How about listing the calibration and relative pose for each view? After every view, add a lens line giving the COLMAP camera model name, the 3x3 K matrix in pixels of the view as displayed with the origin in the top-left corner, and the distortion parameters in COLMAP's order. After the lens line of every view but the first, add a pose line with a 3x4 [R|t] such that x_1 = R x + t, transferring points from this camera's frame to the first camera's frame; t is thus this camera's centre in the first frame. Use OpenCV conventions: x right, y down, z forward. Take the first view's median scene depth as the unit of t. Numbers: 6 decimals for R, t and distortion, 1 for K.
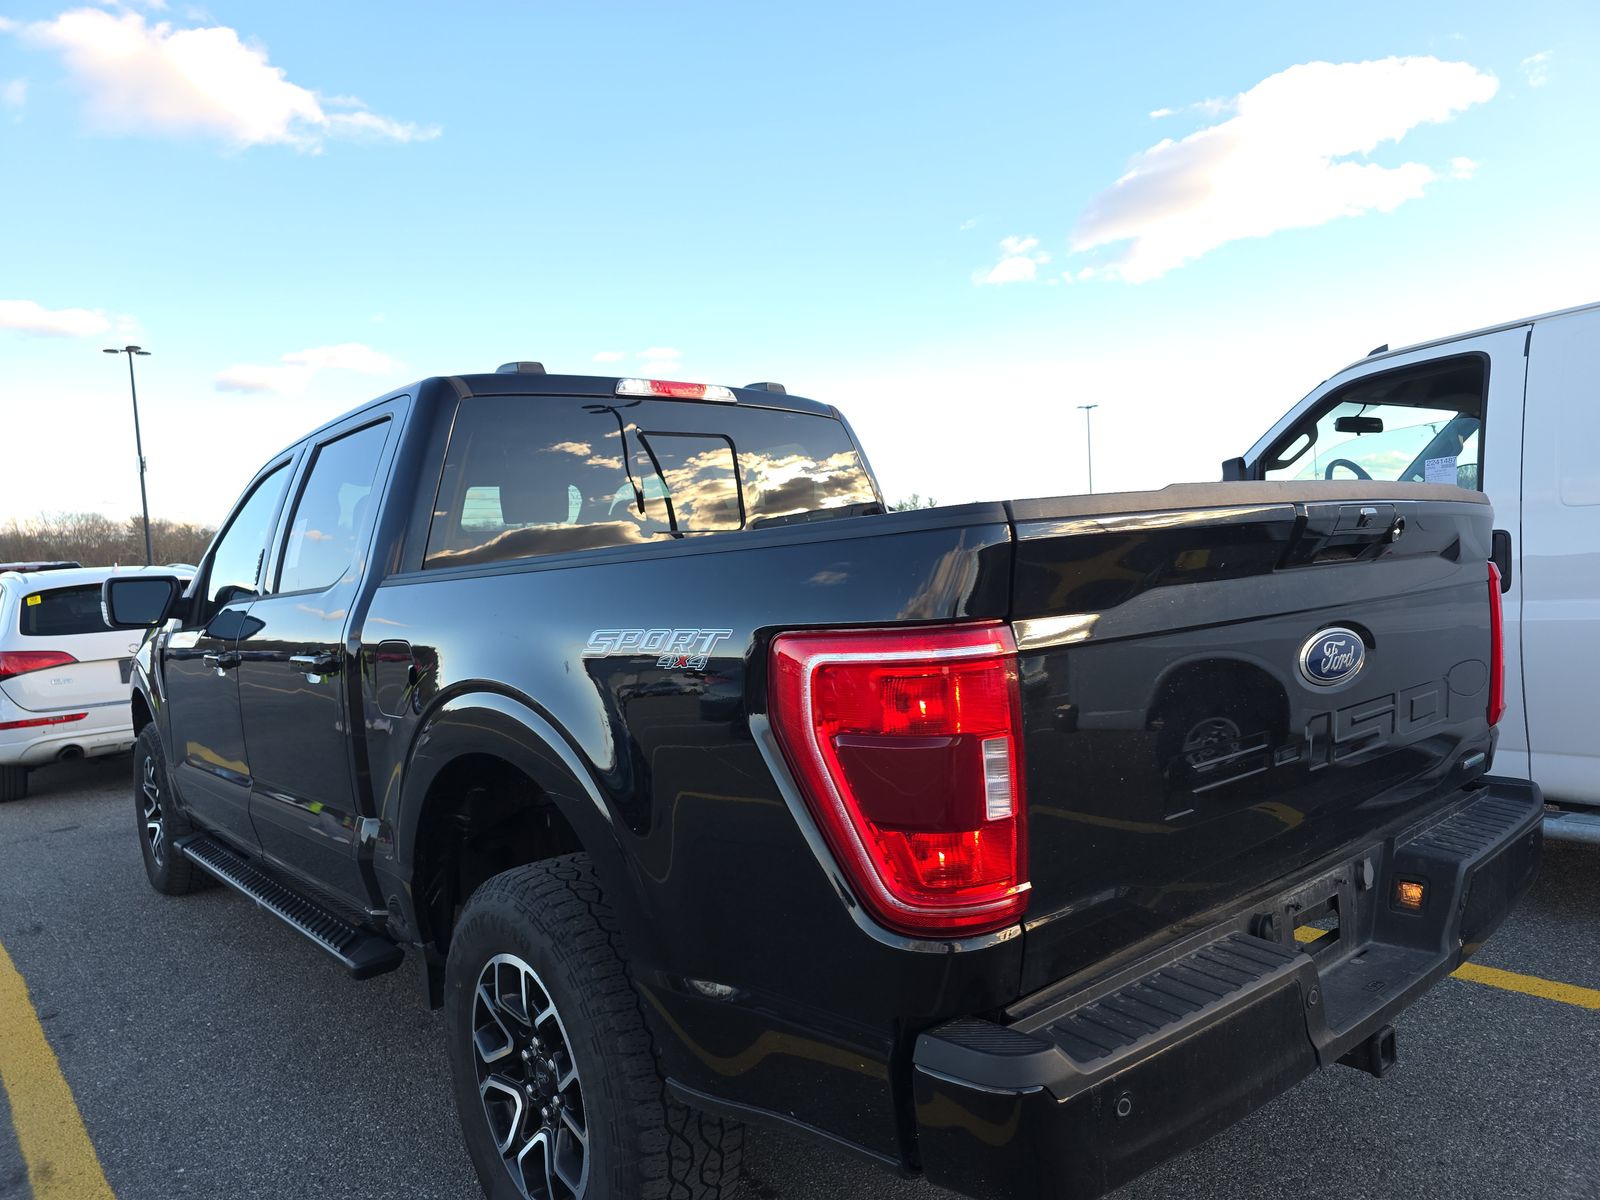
lens RADIAL K [[1101.2, 0, 800.8], [0, 1101.2, 626.0], [0, 0, 1]] dist [0.053165, -0.040807]
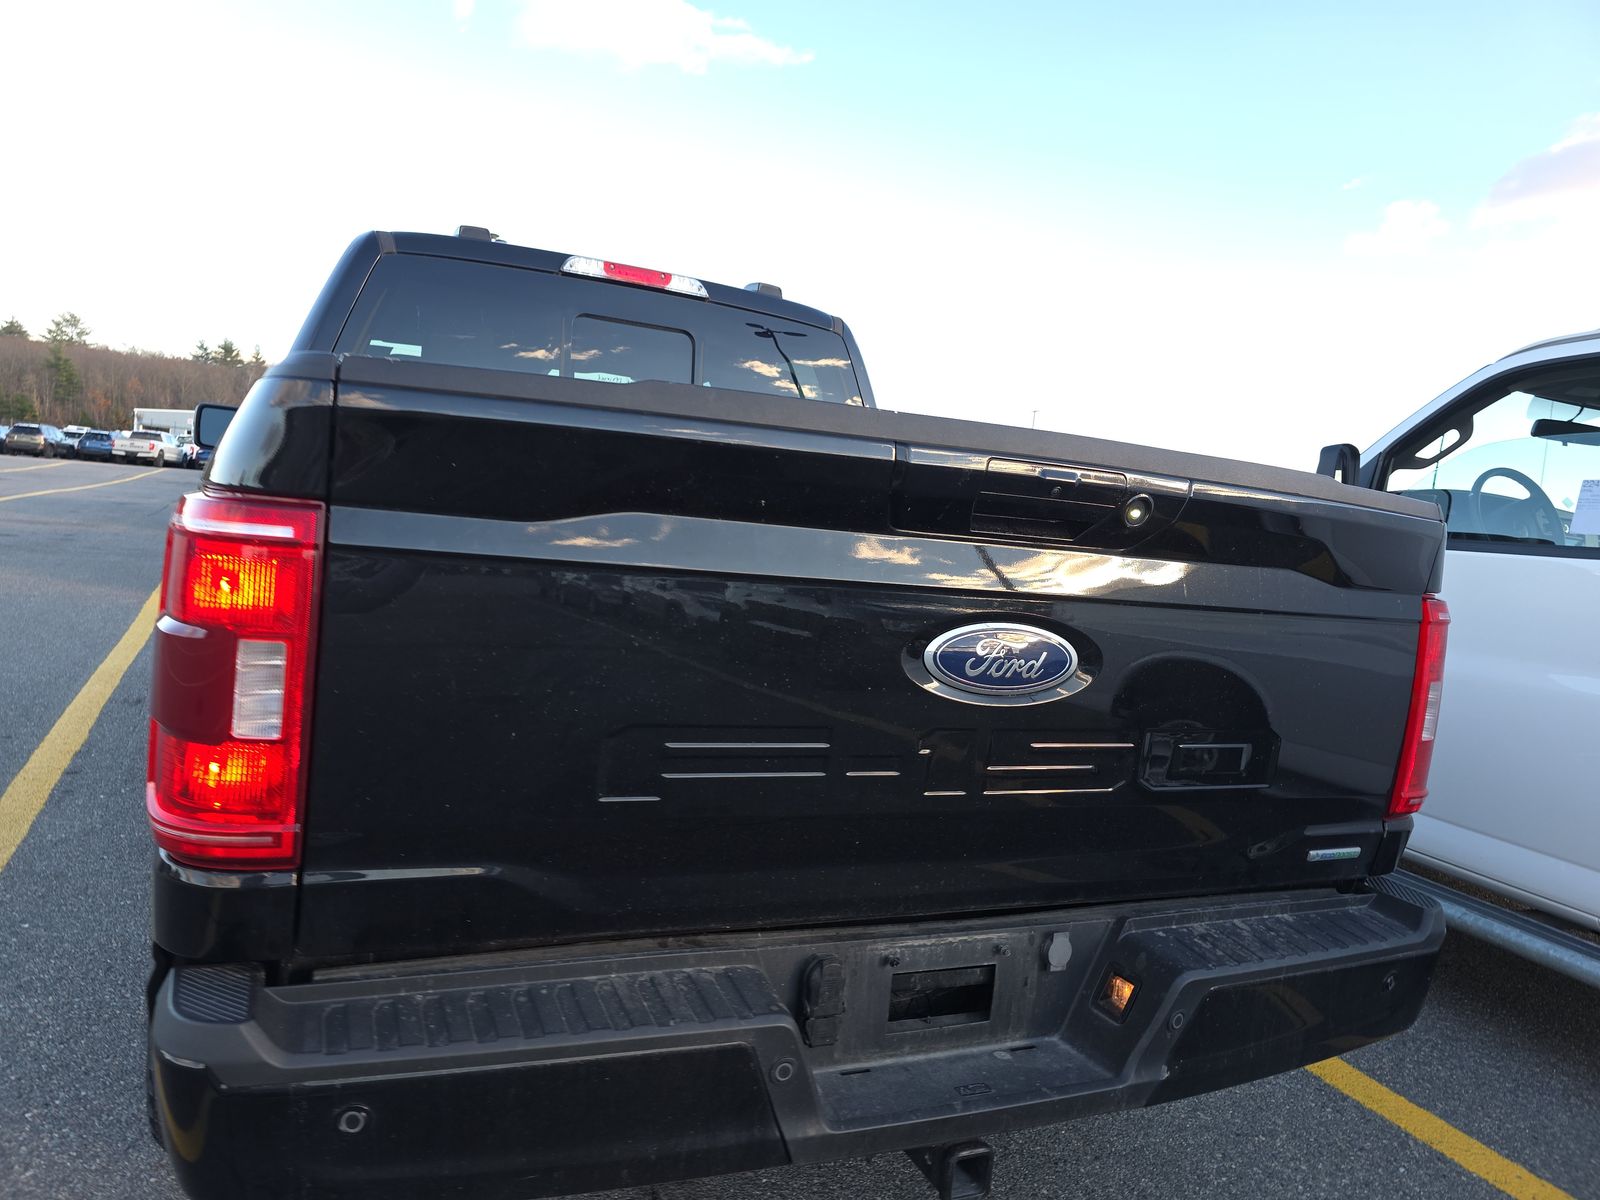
lens RADIAL K [[1081.2, 0, 815.6], [0, 1081.2, 613.6], [0, 0, 1]] dist [0.047899, -0.039611]
pose [[0.941186, 0.186791, -0.281563, 0.346273], [-0.175404, 0.982325, 0.065354, -0.018402], [0.288794, -0.012123, 0.957314, 0.155823]]
